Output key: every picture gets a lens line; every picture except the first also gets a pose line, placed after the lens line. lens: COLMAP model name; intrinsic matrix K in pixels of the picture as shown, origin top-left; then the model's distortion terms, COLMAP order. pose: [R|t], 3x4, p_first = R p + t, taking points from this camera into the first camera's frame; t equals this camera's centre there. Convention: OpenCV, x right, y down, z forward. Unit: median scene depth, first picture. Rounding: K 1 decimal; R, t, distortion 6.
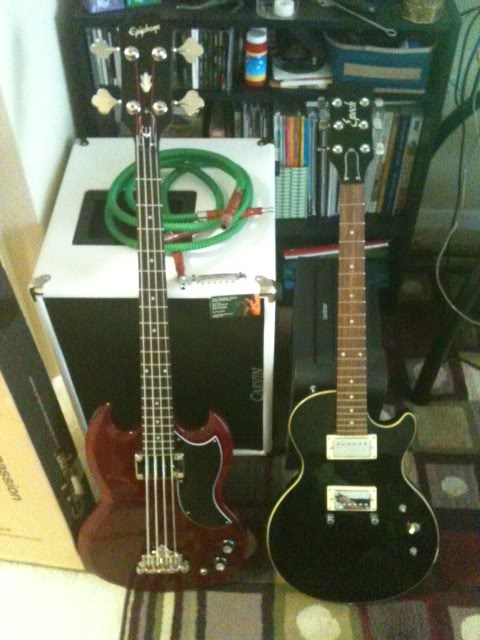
lens RADIAL K [[663.6, 0, 240.0], [0, 663.6, 320.0], [0, 0, 1]] dist [0.148581, -0.420938]
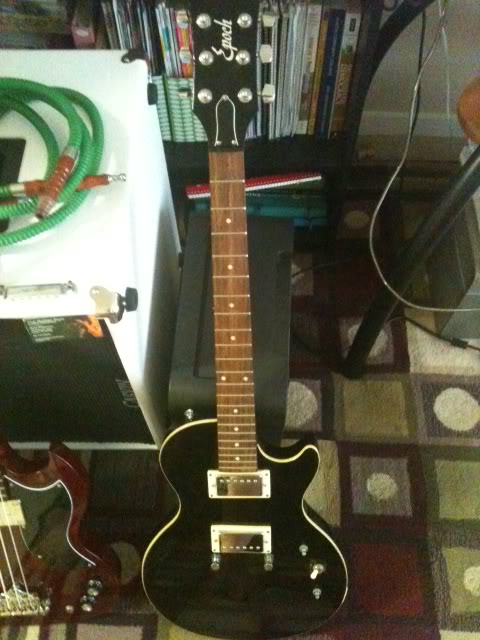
lens RADIAL K [[663.6, 0, 240.0], [0, 663.6, 320.0], [0, 0, 1]] dist [0.148581, -0.420938]
pose [[0.999931, -0.007394, 0.009165, 0.160349], [0.005097, 0.973379, 0.229144, -0.176825], [-0.010616, -0.229082, 0.973349, 0.274172]]
